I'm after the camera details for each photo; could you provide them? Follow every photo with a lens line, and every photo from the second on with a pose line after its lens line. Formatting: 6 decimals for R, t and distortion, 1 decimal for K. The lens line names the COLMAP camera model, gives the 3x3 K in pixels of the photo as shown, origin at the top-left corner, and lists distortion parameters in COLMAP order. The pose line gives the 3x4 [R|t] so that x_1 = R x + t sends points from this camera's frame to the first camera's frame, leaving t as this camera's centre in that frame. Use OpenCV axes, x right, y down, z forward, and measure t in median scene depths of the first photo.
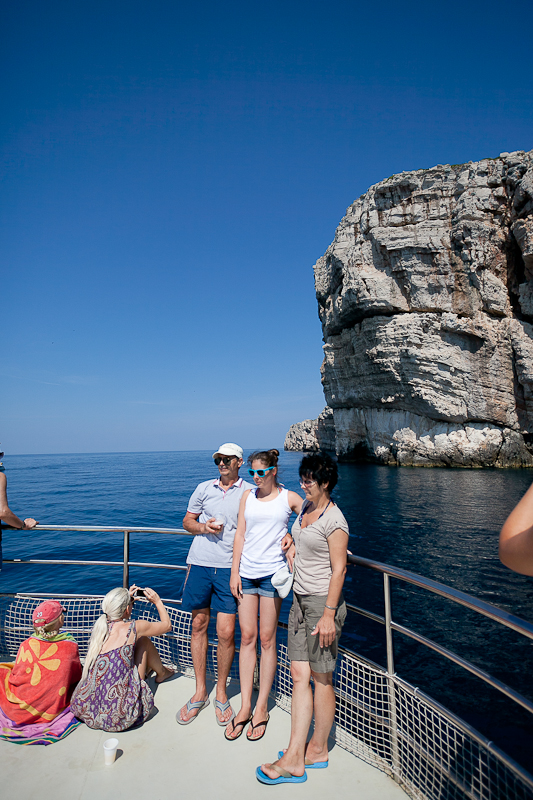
lens RADIAL K [[383.9, 0, 266.5], [0, 383.9, 400.0], [0, 0, 1]] dist [-0.051288, 0.033934]
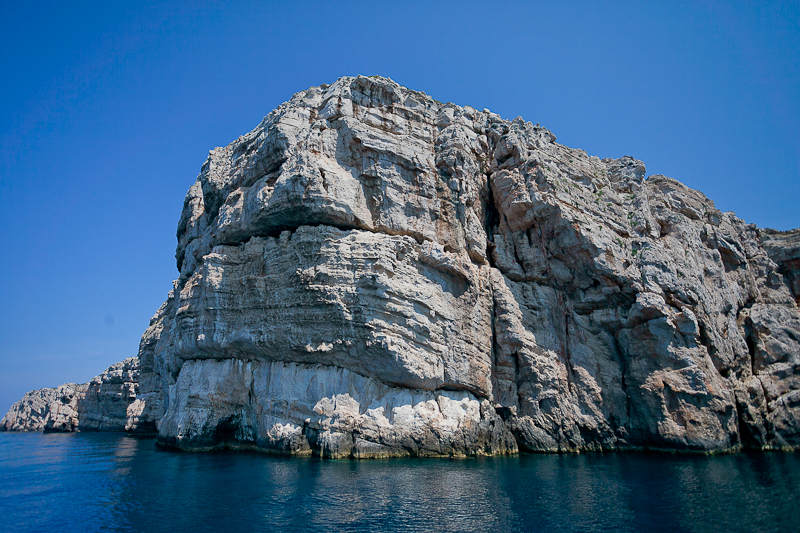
lens RADIAL K [[383.9, 0, 399.6], [0, 383.9, 261.3], [0, 0, 1]] dist [-0.051288, 0.033934]
pose [[0.686276, 0.291127, 0.666536, -0.076889], [-0.090092, 0.943368, -0.319280, 0.063471], [-0.721740, 0.159065, 0.673640, 0.490716]]
